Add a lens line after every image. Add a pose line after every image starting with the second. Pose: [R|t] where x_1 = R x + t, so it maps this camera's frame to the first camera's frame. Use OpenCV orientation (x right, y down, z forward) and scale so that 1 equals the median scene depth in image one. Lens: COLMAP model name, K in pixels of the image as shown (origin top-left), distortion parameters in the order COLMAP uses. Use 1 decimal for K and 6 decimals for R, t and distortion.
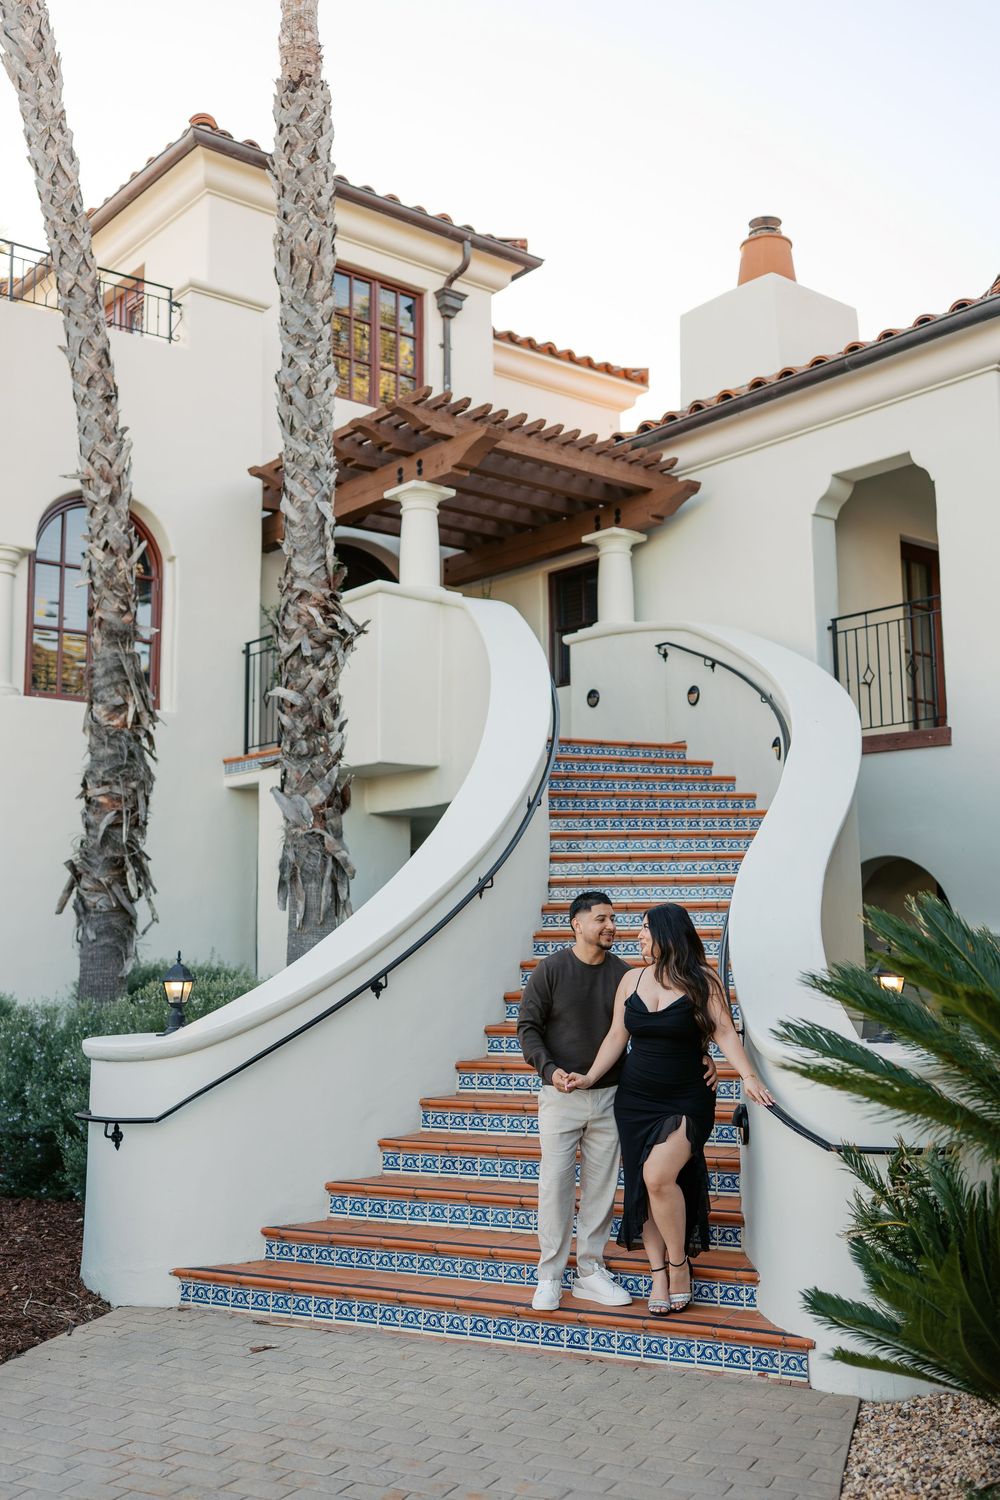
lens RADIAL K [[1474.4, 0, 500.0], [0, 1474.4, 750.0], [0, 0, 1]] dist [0.012659, -0.000566]
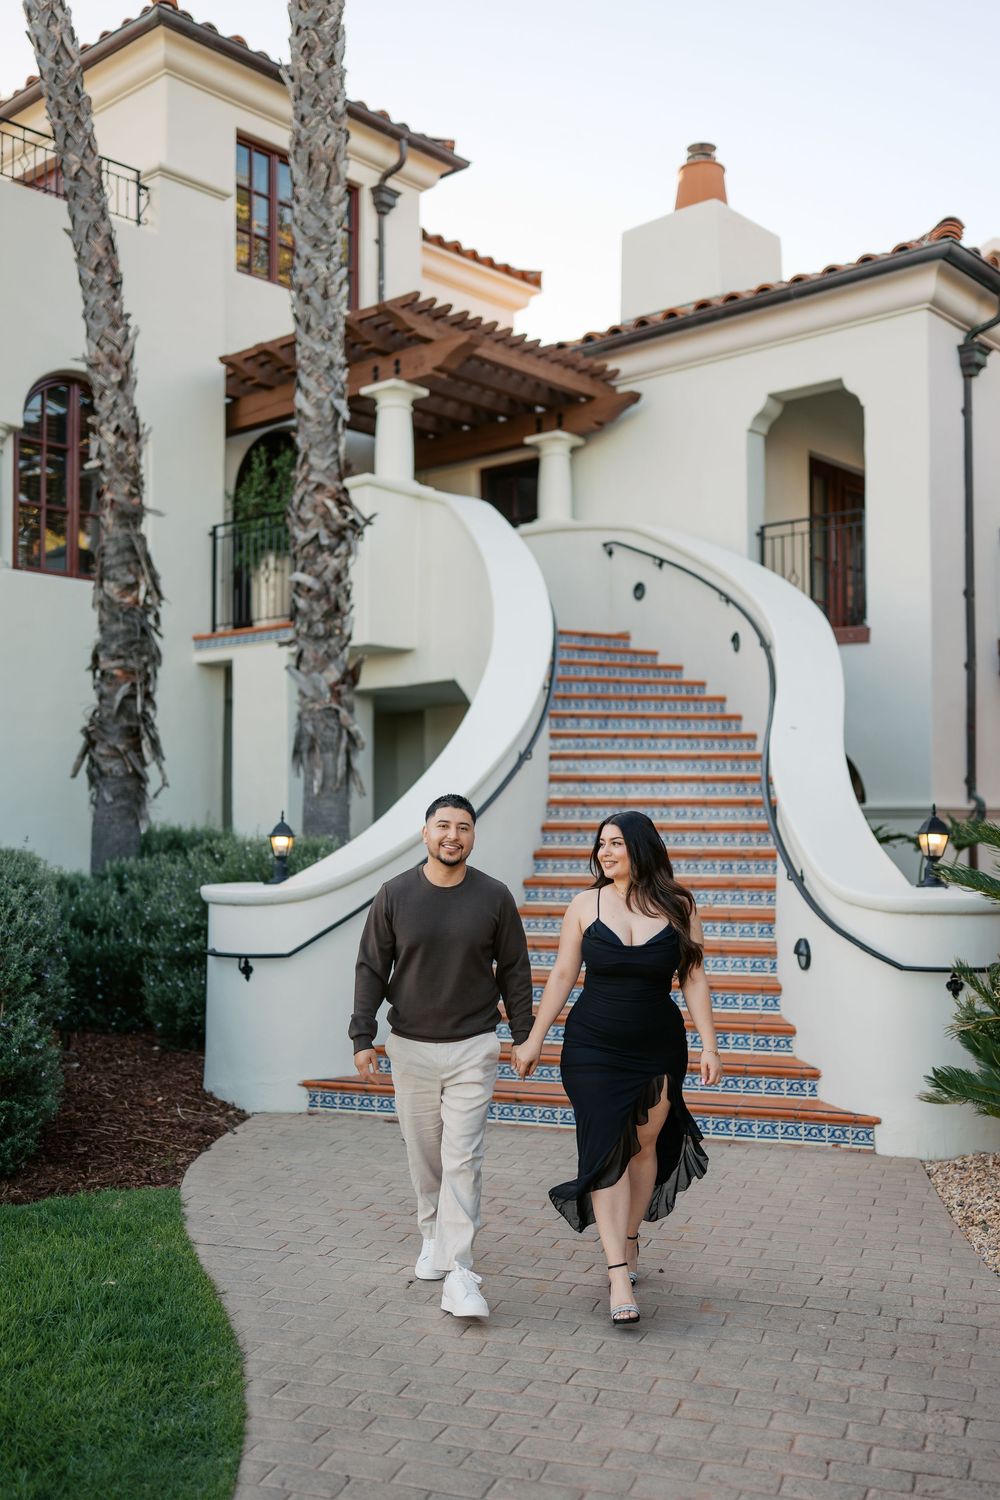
lens RADIAL K [[1439.8, 0, 476.2], [0, 1439.8, 774.9], [0, 0, 1]] dist [0.009630, 0.008870]
pose [[0.989406, 0.014492, 0.144447, -0.159660], [-0.028863, 0.994778, 0.097894, -0.001990], [-0.142274, -0.101027, 0.984658, -0.070782]]
